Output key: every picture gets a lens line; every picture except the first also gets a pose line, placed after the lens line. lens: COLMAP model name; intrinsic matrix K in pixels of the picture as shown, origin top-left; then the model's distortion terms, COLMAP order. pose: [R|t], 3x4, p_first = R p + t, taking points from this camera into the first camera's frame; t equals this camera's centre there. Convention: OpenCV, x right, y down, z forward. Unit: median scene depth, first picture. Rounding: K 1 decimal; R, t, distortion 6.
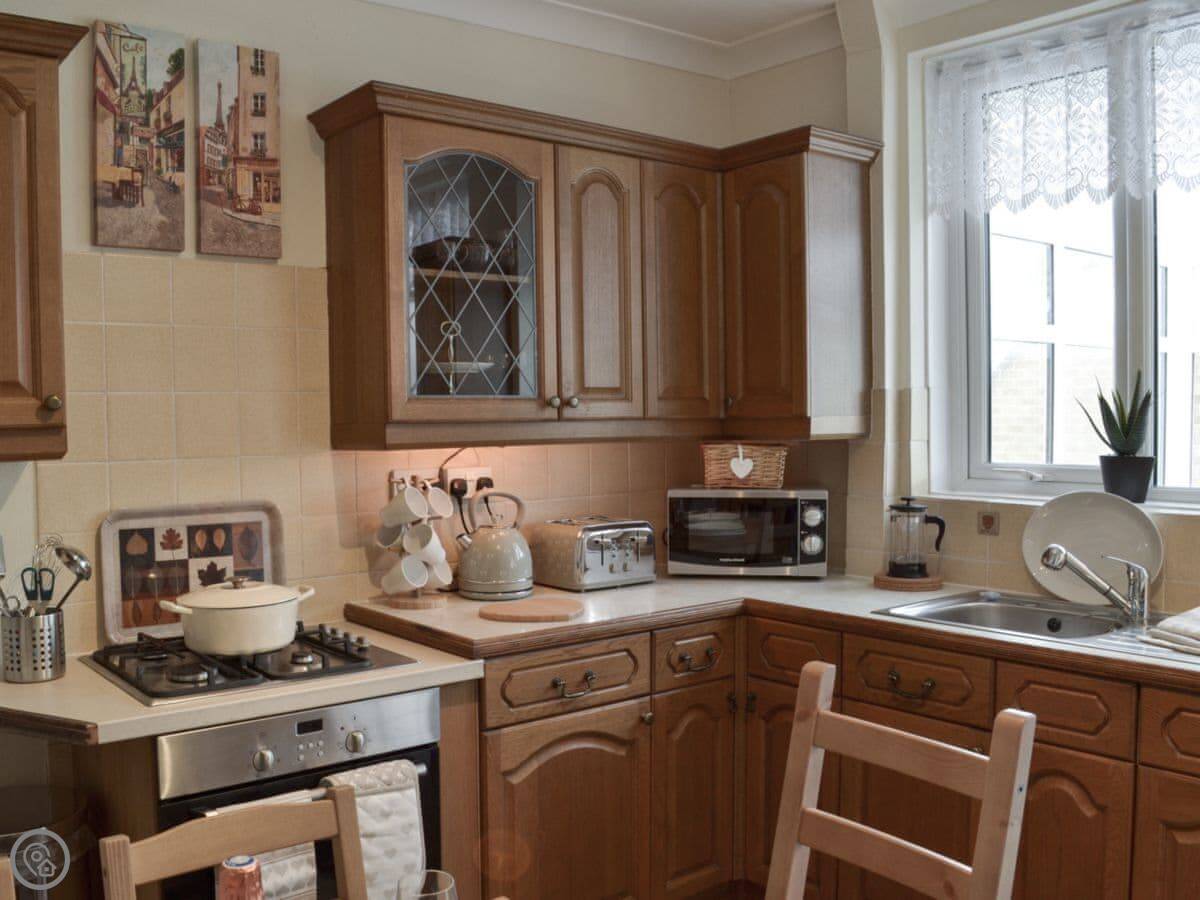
lens RADIAL K [[1139.0, 0, 601.1], [0, 1139.0, 454.7], [0, 0, 1]] dist [-0.055704, 0.000000]
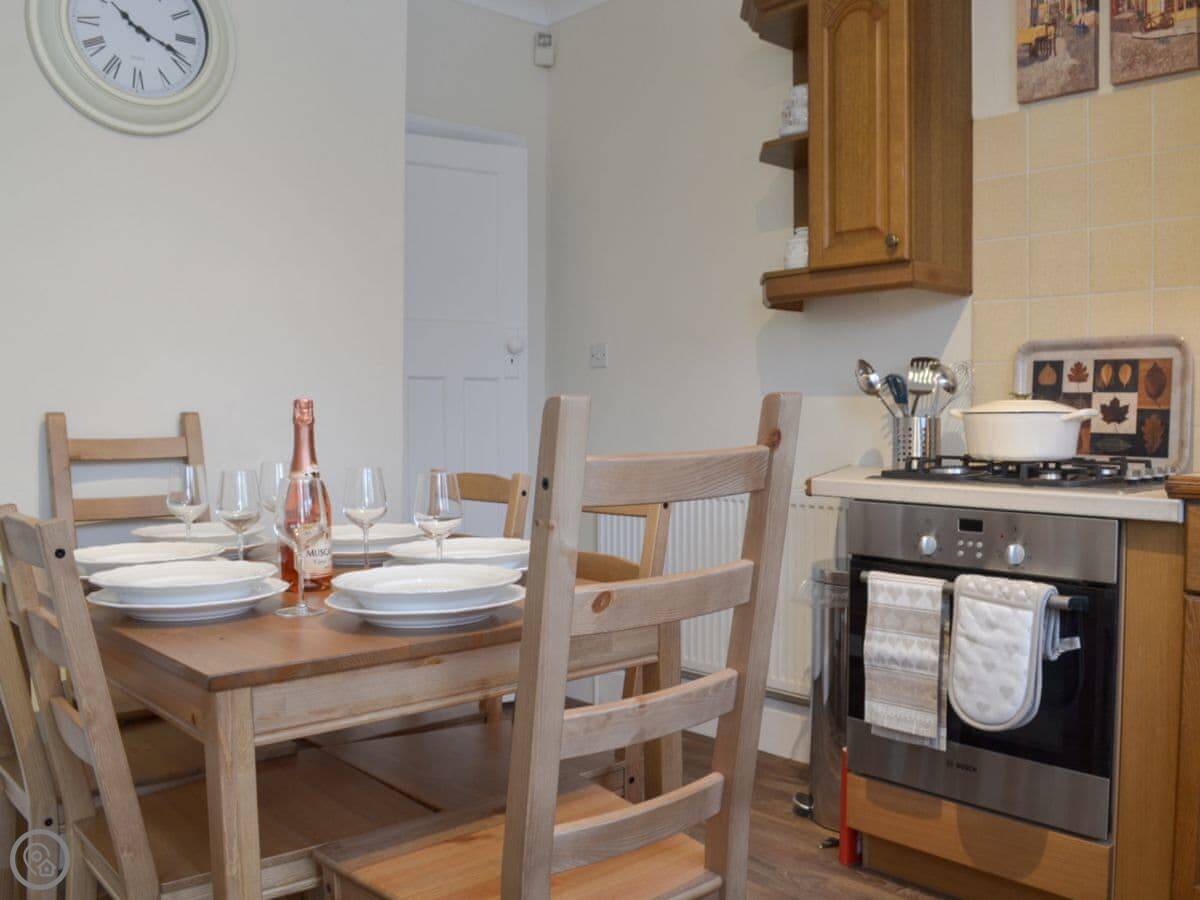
lens RADIAL K [[1139.0, 0, 601.2], [0, 1139.0, 444.5], [0, 0, 1]] dist [-0.055704, 0.000000]
pose [[0.049402, 0.036522, -0.998111, 0.626231], [-0.044696, 0.998411, 0.034320, 0.125263], [0.997778, 0.042916, 0.050956, 0.520715]]
